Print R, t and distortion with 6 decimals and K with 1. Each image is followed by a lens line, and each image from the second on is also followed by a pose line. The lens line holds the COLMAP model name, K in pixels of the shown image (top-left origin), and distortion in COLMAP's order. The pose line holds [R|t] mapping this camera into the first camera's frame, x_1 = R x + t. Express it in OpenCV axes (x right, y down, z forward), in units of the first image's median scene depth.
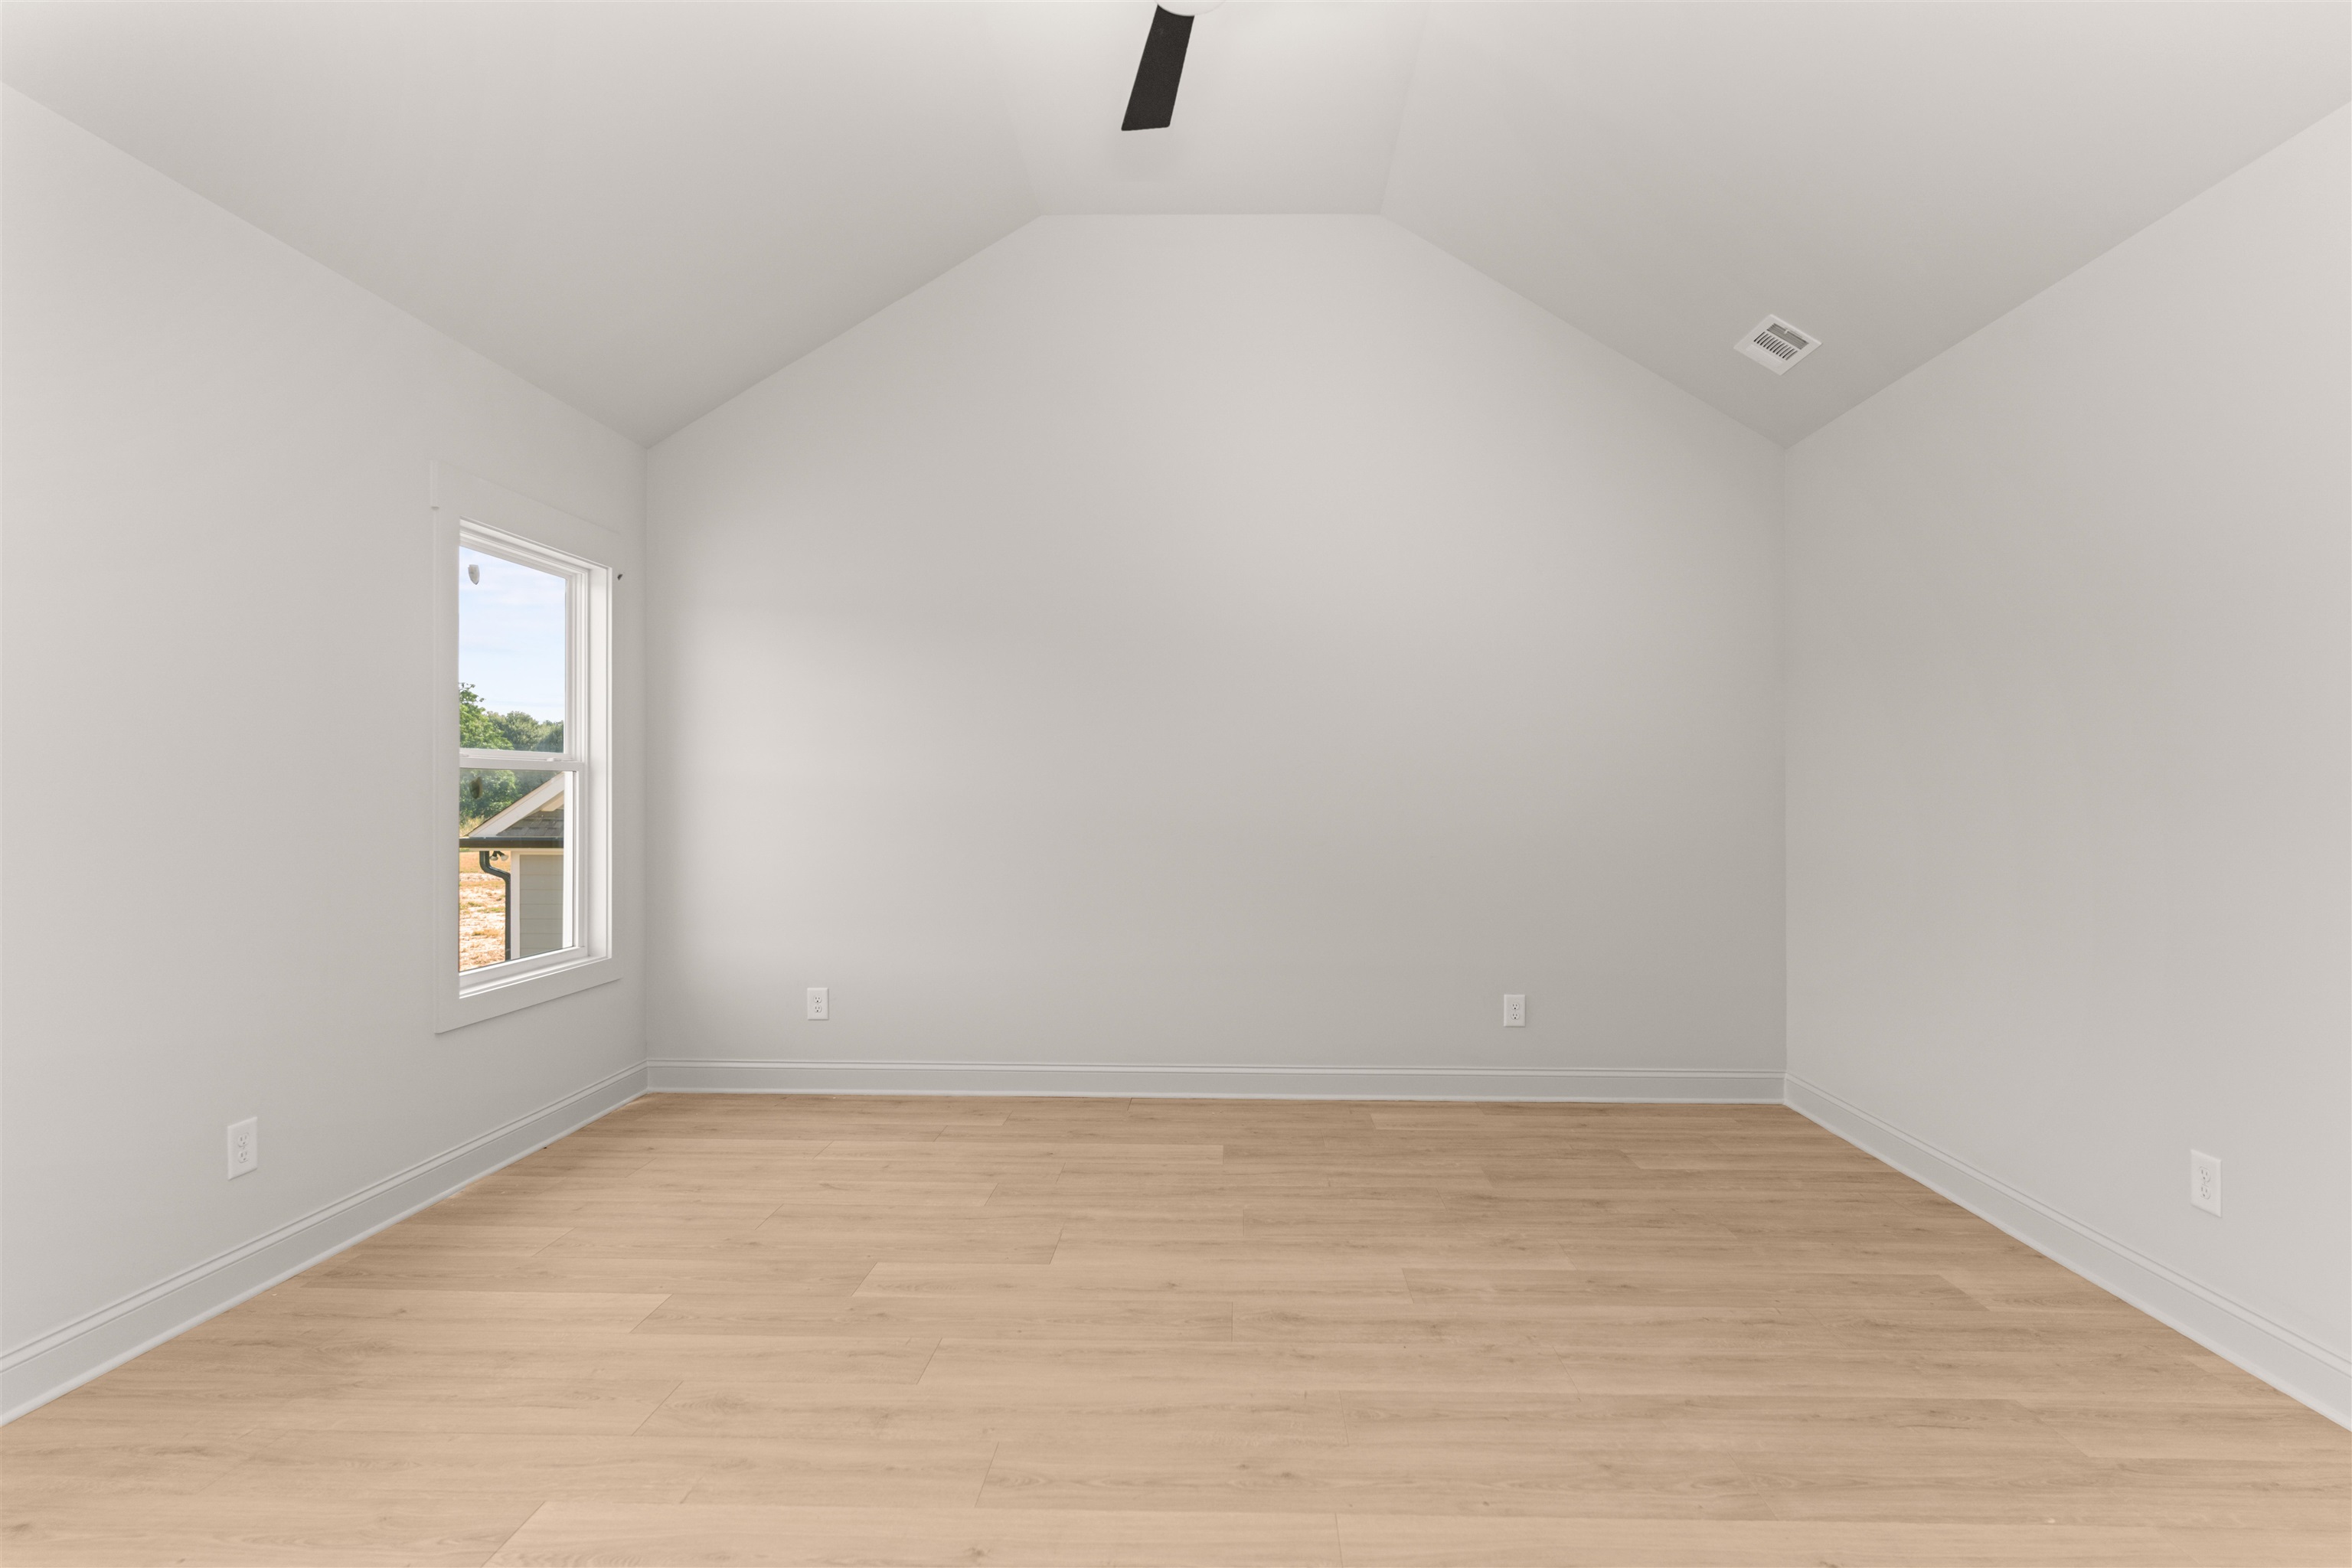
lens RADIAL K [[1190.4, 0, 1200.4], [0, 1190.4, 774.5], [0, 0, 1]] dist [-0.002816, -0.001192]
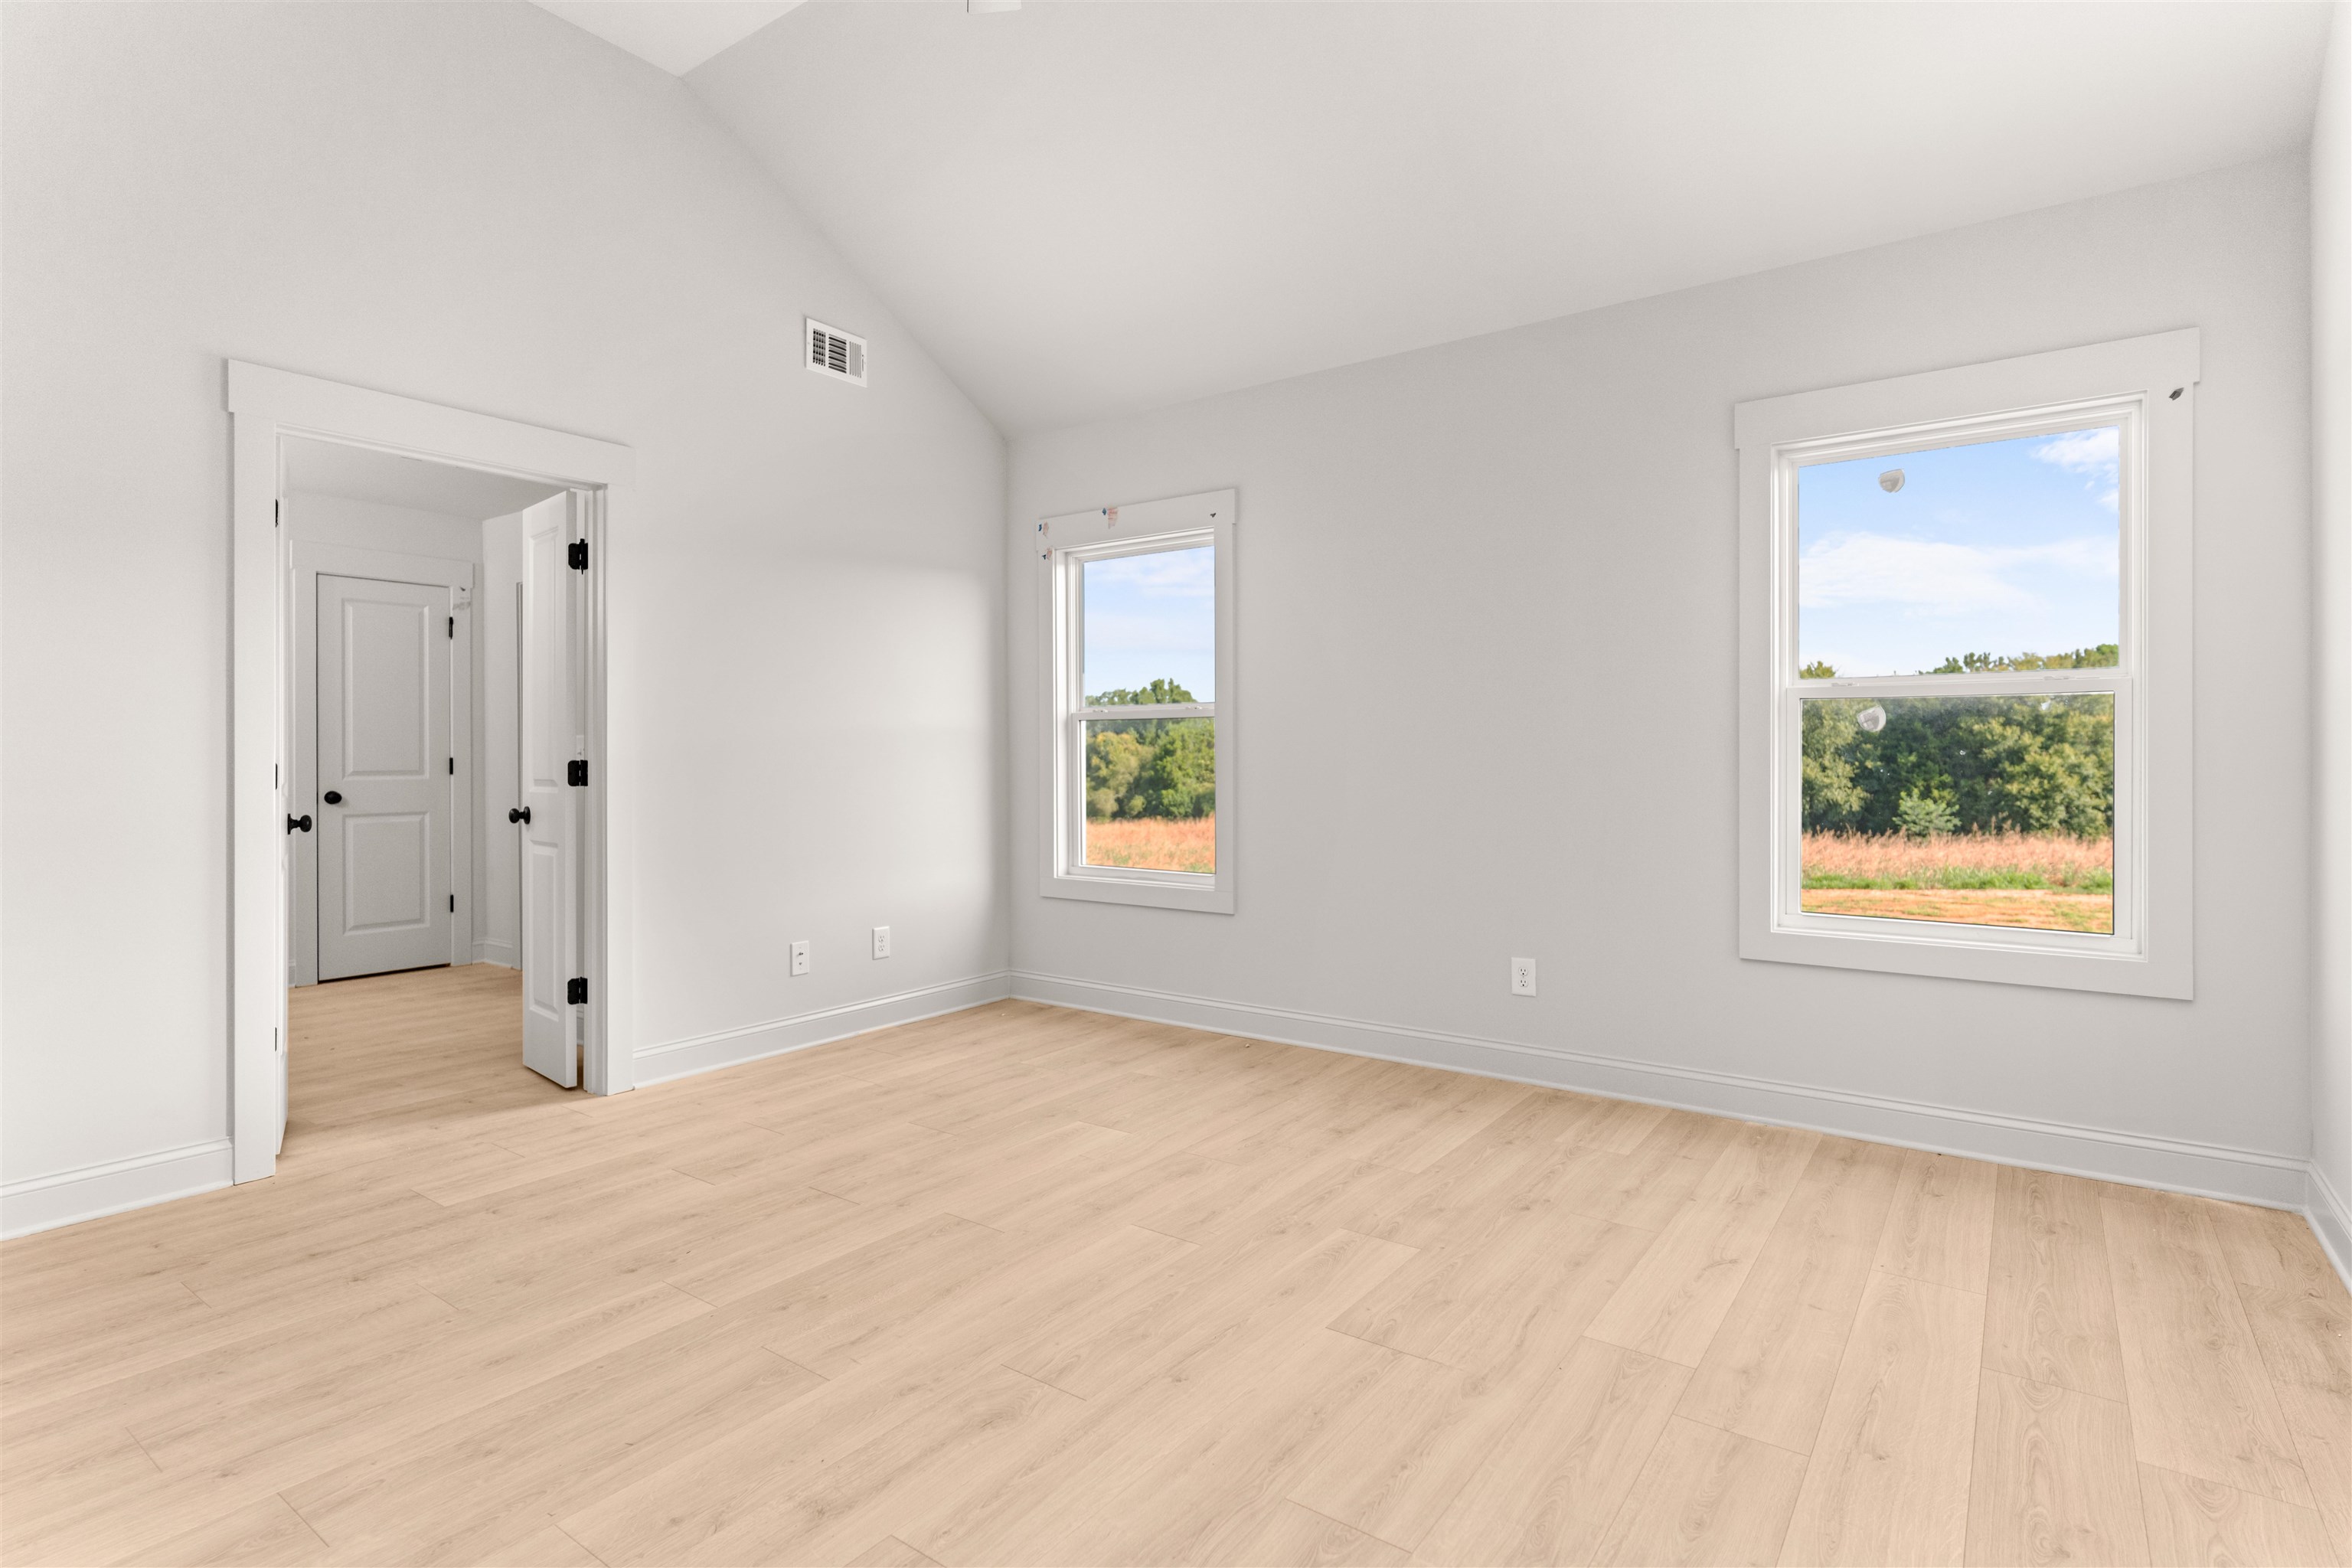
lens RADIAL K [[1190.4, 0, 1200.4], [0, 1190.4, 774.5], [0, 0, 1]] dist [-0.002816, -0.001192]
pose [[-0.558104, 0.012952, -0.829670, 0.580618], [0.009960, 0.999911, 0.008910, 0.054143], [0.829711, -0.003291, -0.558183, 1.450897]]
